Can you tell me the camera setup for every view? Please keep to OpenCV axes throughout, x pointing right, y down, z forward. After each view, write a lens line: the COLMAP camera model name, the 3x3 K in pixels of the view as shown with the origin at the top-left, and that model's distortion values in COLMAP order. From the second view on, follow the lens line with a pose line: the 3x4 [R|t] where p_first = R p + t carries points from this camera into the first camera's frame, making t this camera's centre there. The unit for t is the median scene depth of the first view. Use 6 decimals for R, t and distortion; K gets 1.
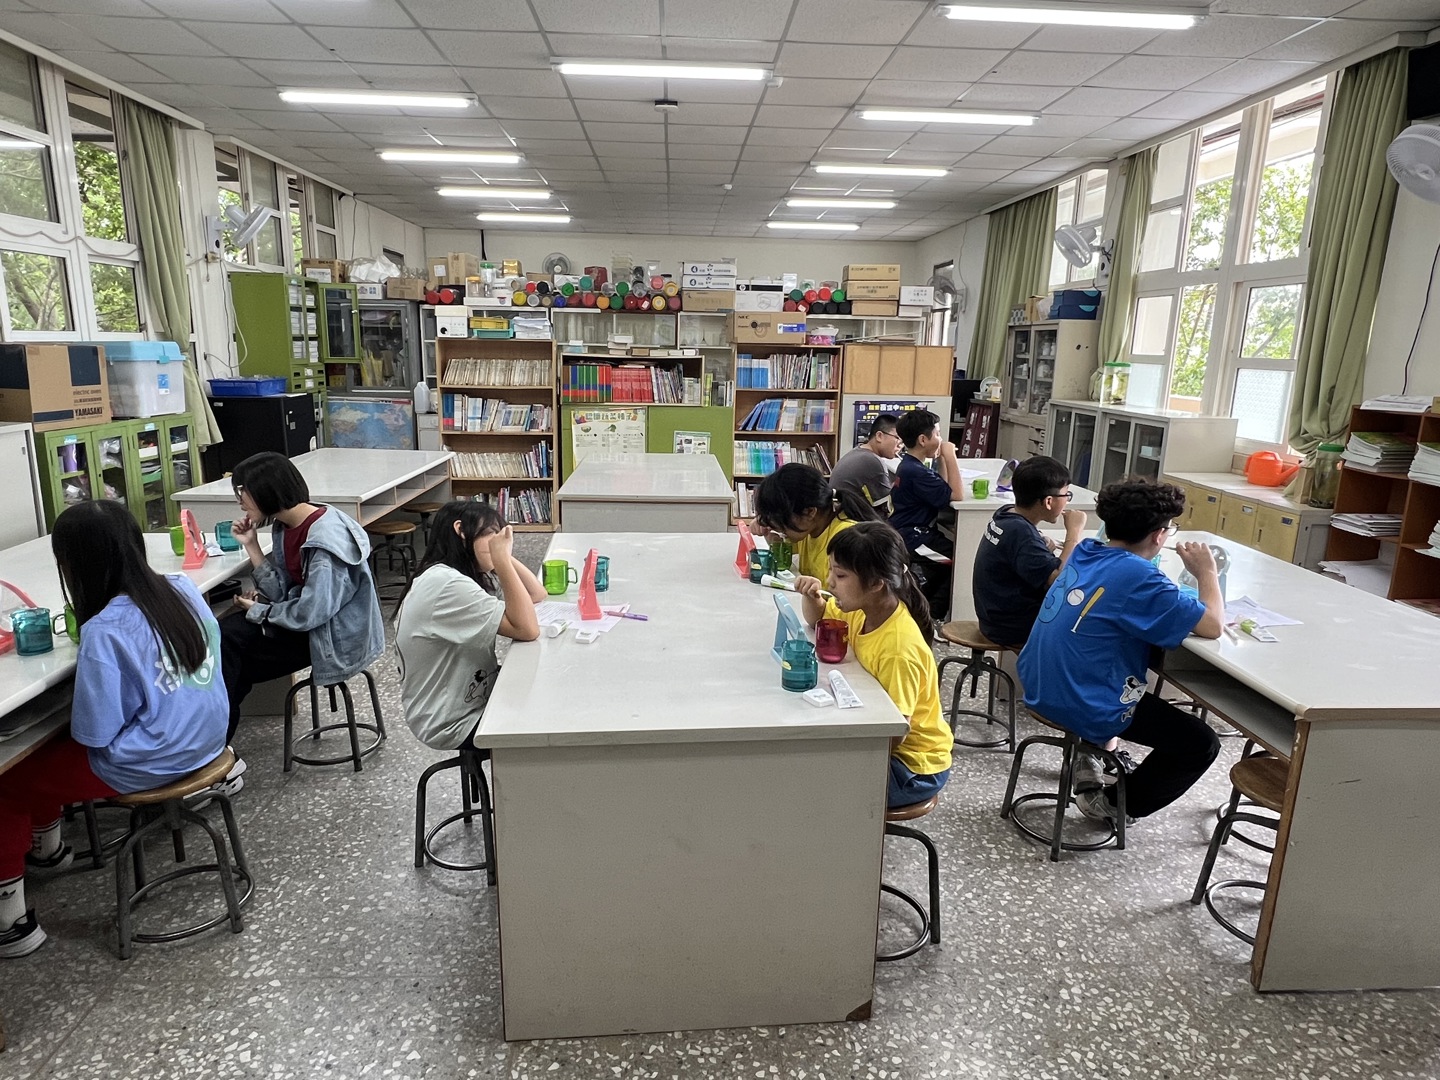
lens RADIAL K [[865.6, 0, 722.6], [0, 865.6, 539.7], [0, 0, 1]] dist [0.002856, 0.000487]
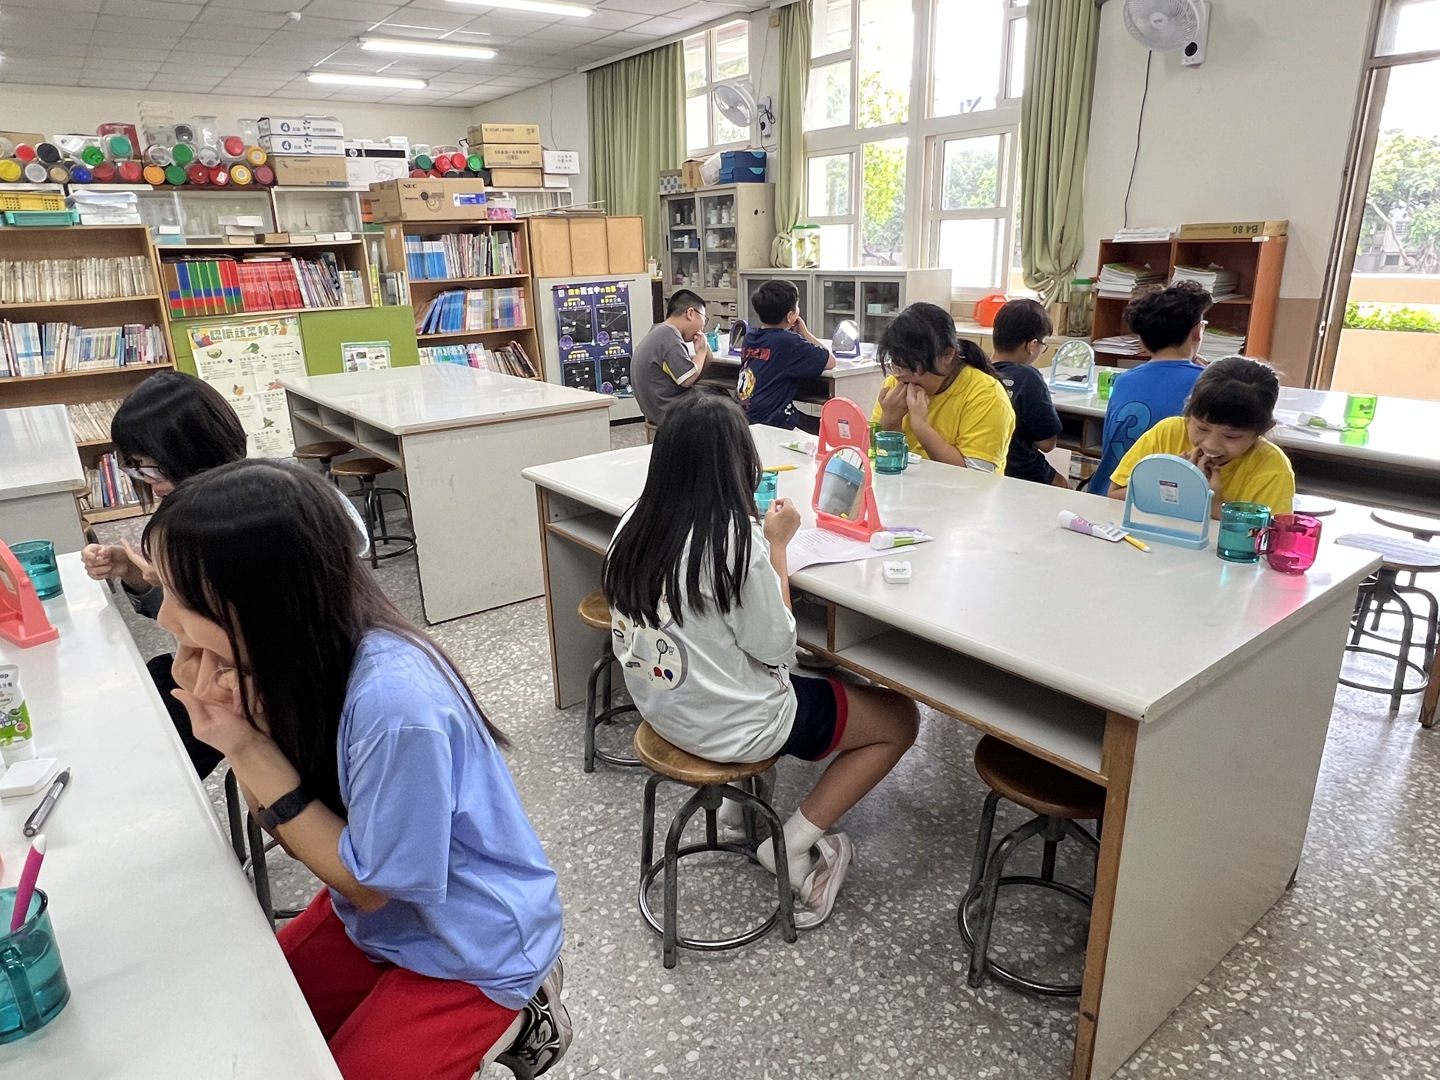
lens RADIAL K [[915.8, 0, 716.6], [0, 915.8, 540.2], [0, 0, 1]] dist [-0.001964, 0.000242]
pose [[0.839747, -0.213497, 0.499244, -0.215501], [0.166430, 0.976404, 0.137609, -0.012852], [-0.516843, -0.032468, 0.855465, 0.137935]]
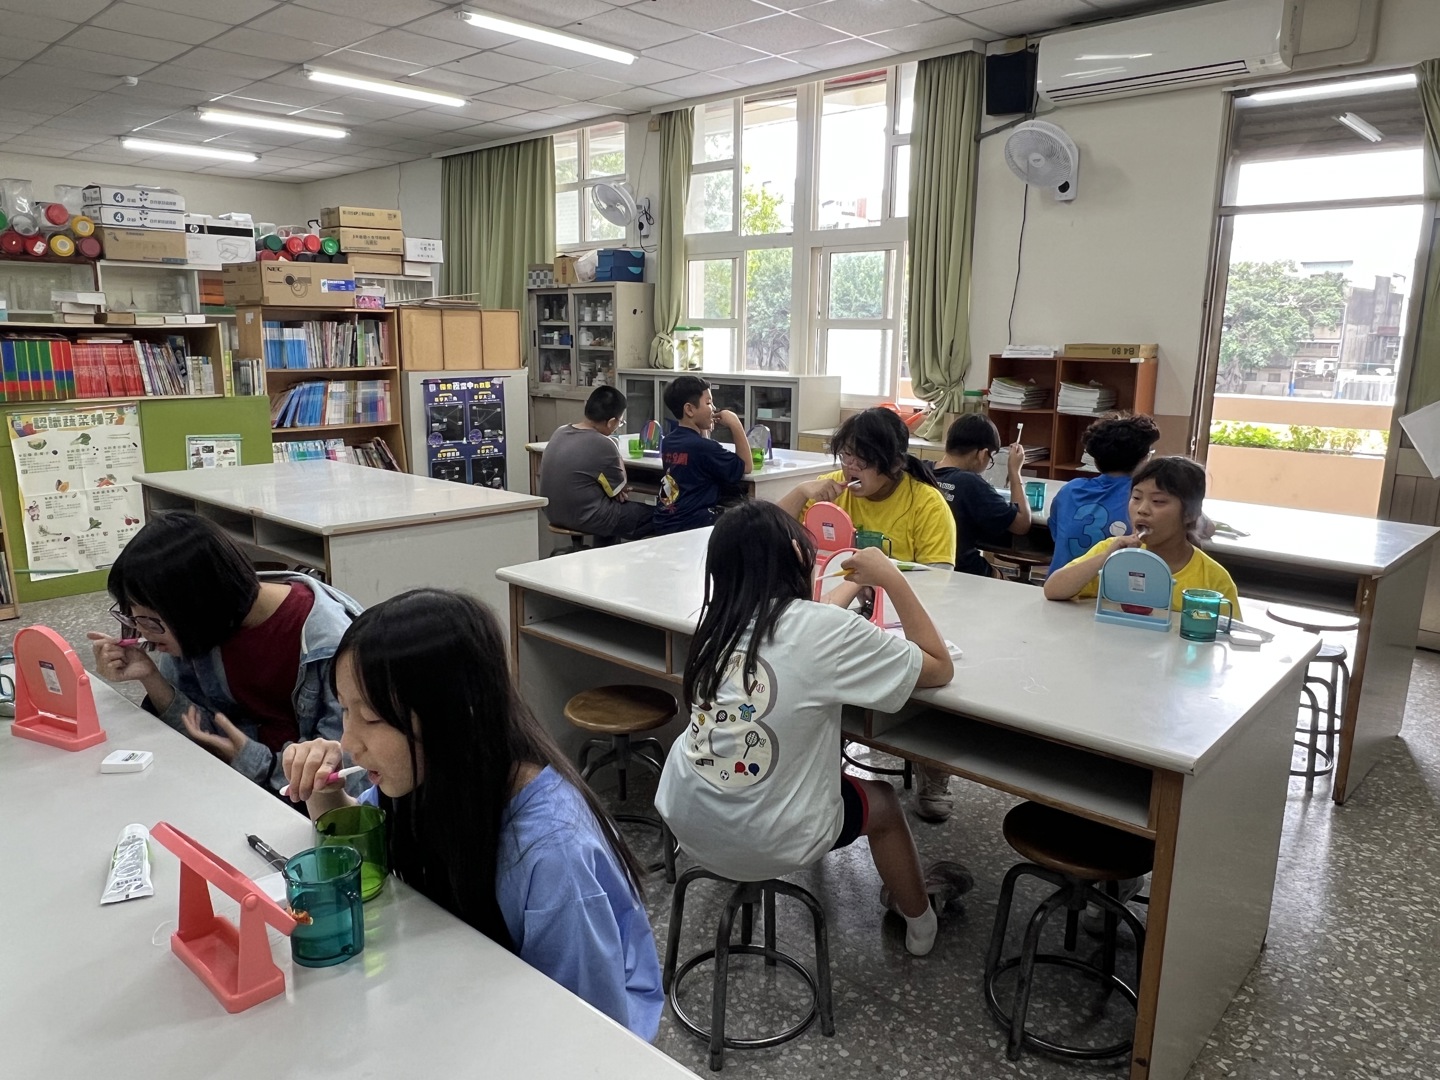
lens RADIAL K [[1017.9, 0, 716.4], [0, 1017.9, 541.0], [0, 0, 1]] dist [-0.002186, -0.000415]
pose [[0.734498, -0.149526, 0.661932, -0.286905], [0.155603, 0.986544, 0.050192, -0.020385], [-0.660530, 0.066133, 0.747881, 0.141496]]
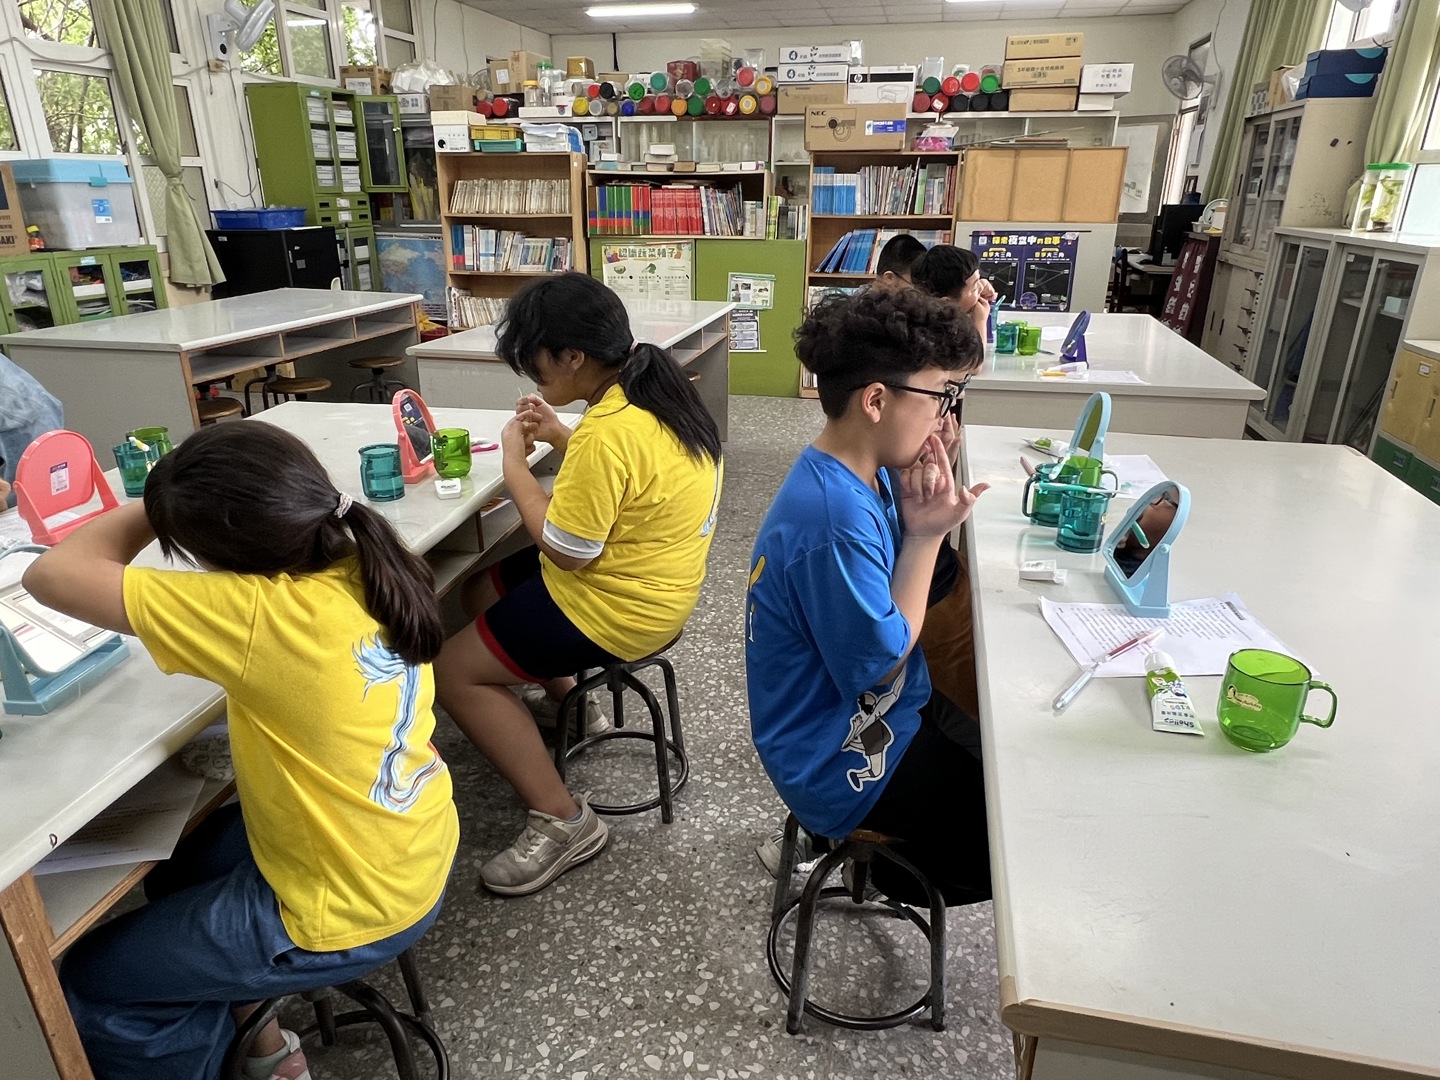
lens RADIAL K [[915.8, 0, 720.5], [0, 915.8, 546.9], [0, 0, 1]] dist [-0.001964, 0.000242]
pose [[0.961253, 0.082784, -0.262943, 0.173961], [-0.041814, 0.986592, 0.157756, -0.011276], [0.272478, -0.140649, 0.951827, 0.176512]]
